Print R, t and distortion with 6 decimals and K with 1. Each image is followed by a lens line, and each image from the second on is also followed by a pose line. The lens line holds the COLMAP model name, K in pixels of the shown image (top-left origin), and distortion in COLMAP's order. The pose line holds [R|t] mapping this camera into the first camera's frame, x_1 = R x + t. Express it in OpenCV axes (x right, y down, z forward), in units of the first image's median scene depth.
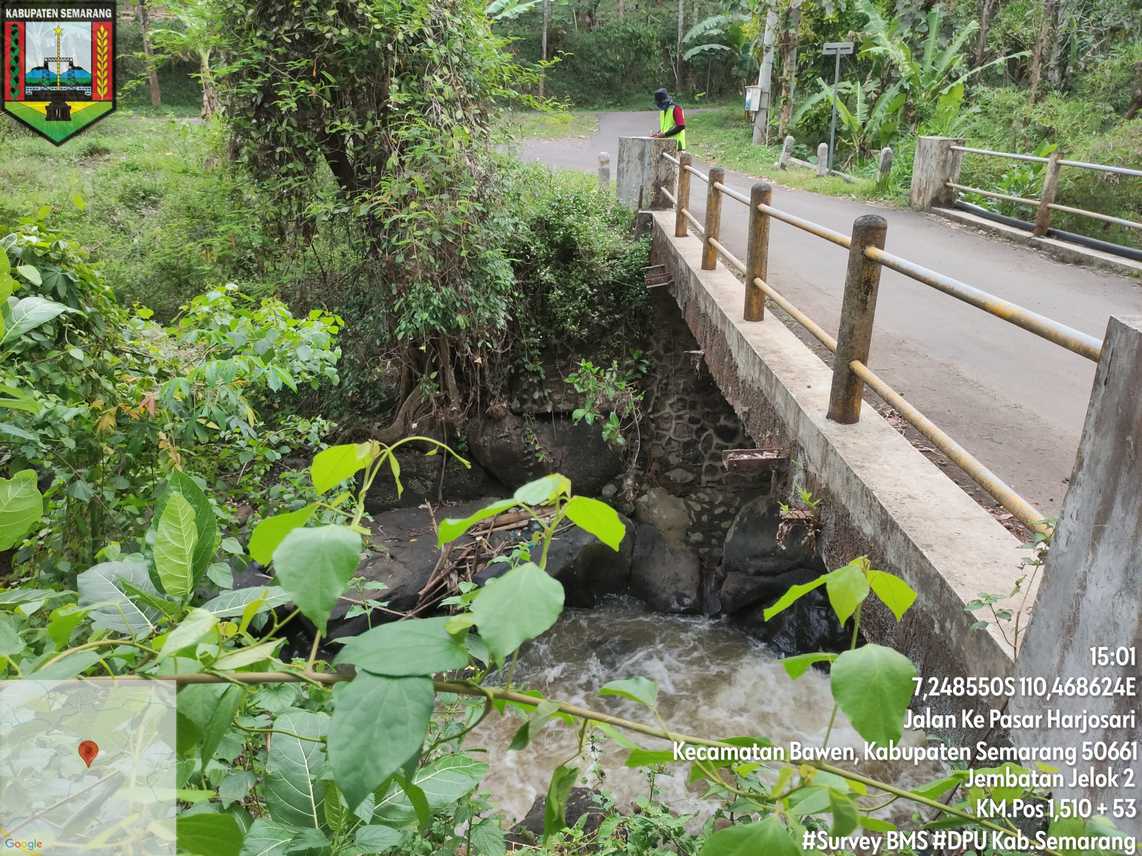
lens RADIAL K [[839.0, 0, 568.5], [0, 839.0, 432.7], [0, 0, 1]] dist [0.047506, -0.044235]
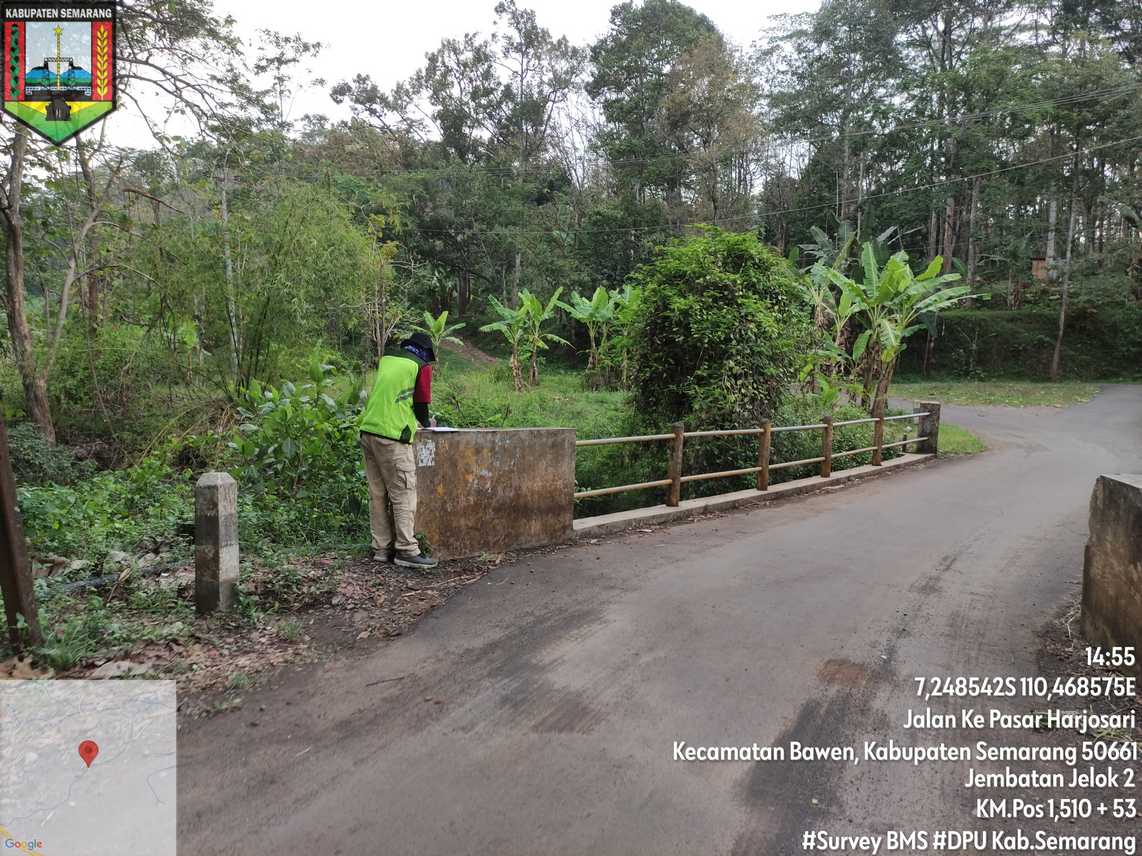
lens RADIAL K [[839.0, 0, 569.4], [0, 839.0, 433.4], [0, 0, 1]] dist [0.047506, -0.044235]
pose [[0.786402, 0.061043, -0.614692, 0.281642], [-0.238010, 0.948215, -0.210333, 0.064883], [0.570021, 0.311709, 0.760207, -0.185123]]
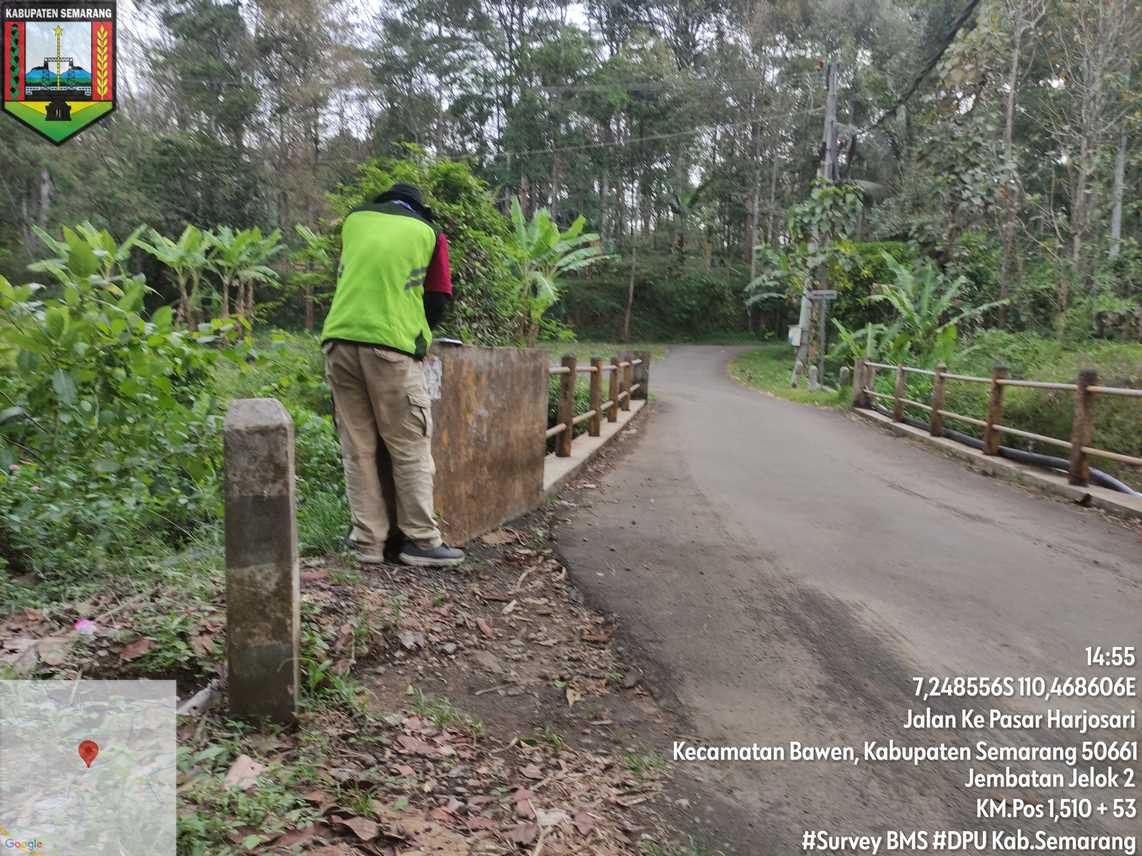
lens RADIAL K [[839.0, 0, 561.6], [0, 839.0, 422.0], [0, 0, 1]] dist [0.047506, -0.044235]
pose [[0.988156, 0.039537, -0.148272, 0.110515], [-0.078852, 0.959742, -0.269589, 0.077259], [0.131644, 0.278088, 0.951492, -0.152070]]
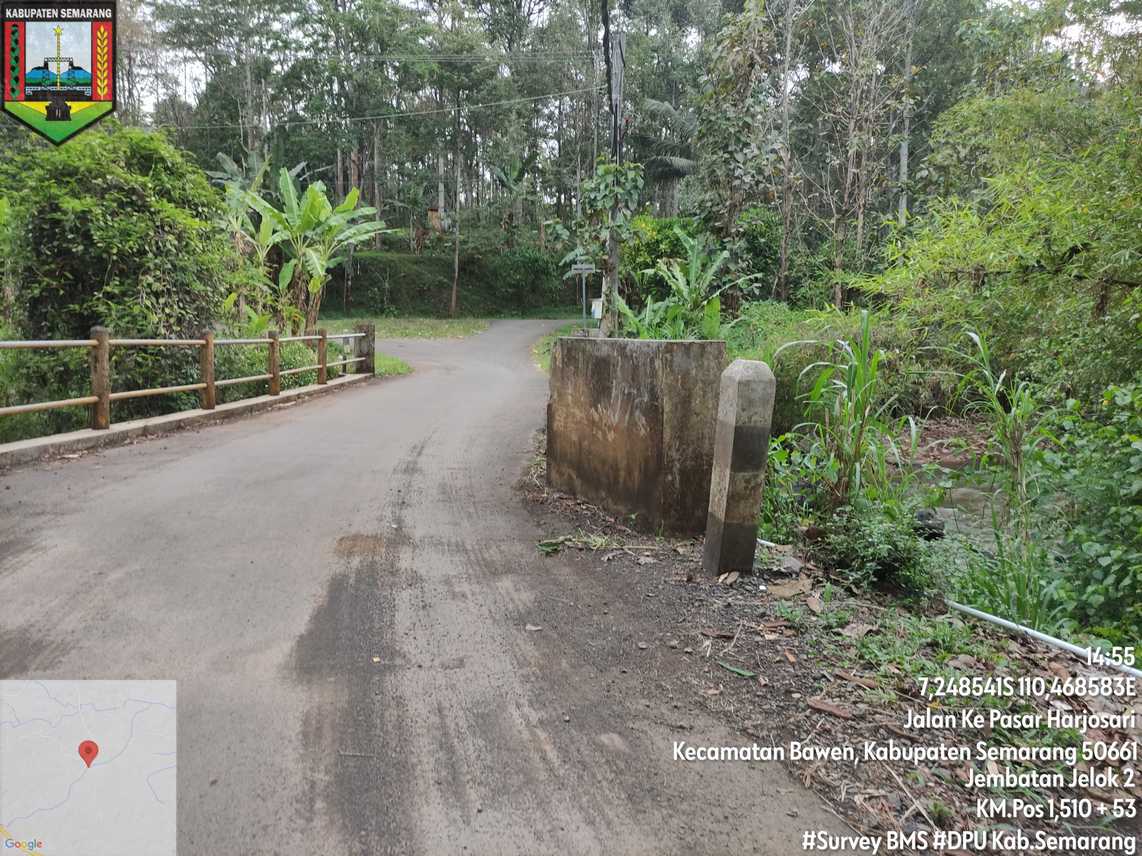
lens RADIAL K [[839.0, 0, 567.0], [0, 839.0, 427.8], [0, 0, 1]] dist [0.047506, -0.044235]
pose [[0.999917, 0.012341, -0.003609, 0.258295], [-0.012847, 0.970346, -0.241377, 0.080119], [0.000523, 0.241404, 0.970425, -0.162359]]
